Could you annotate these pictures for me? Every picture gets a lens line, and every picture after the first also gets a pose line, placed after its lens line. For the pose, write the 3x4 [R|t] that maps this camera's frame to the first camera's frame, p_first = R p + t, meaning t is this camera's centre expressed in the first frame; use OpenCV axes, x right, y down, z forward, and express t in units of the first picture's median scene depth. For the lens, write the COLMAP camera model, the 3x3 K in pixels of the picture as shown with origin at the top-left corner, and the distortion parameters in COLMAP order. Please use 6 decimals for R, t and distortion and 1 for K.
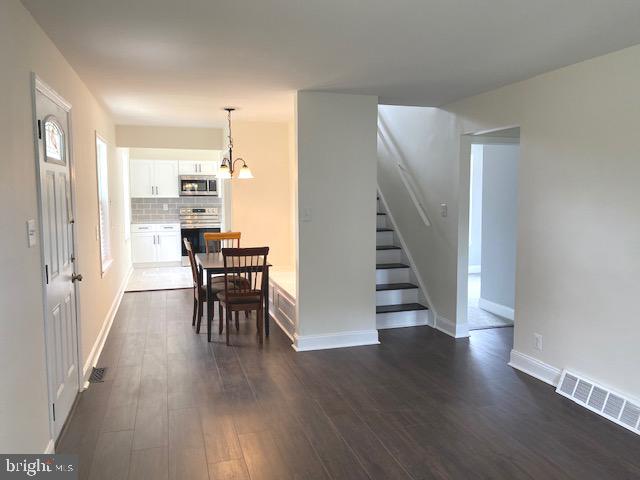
lens RADIAL K [[487.6, 0, 333.3], [0, 487.6, 237.8], [0, 0, 1]] dist [0.026218, -0.049379]
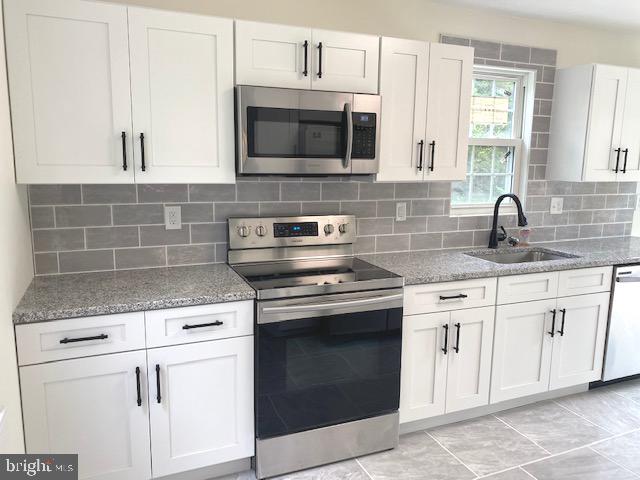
lens RADIAL K [[487.6, 0, 319.4], [0, 487.6, 233.3], [0, 0, 1]] dist [0.026218, -0.049379]
pose [[0.997844, -0.001615, 0.065616, -0.294425], [-0.002167, 0.998341, 0.057530, -0.072519], [-0.065600, -0.057548, 0.996185, 0.768690]]
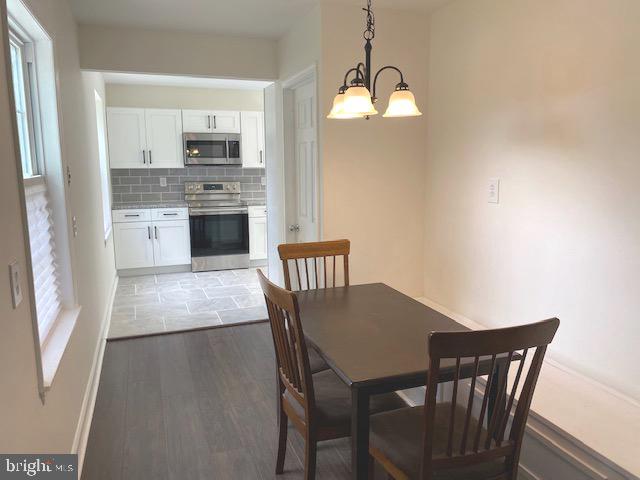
lens RADIAL K [[487.6, 0, 322.3], [0, 487.6, 238.5], [0, 0, 1]] dist [0.026218, -0.049379]
pose [[0.999771, -0.010822, 0.018447, -0.145155], [0.009597, 0.997823, 0.065247, -0.028655], [-0.019113, -0.065055, 0.997699, 0.339953]]
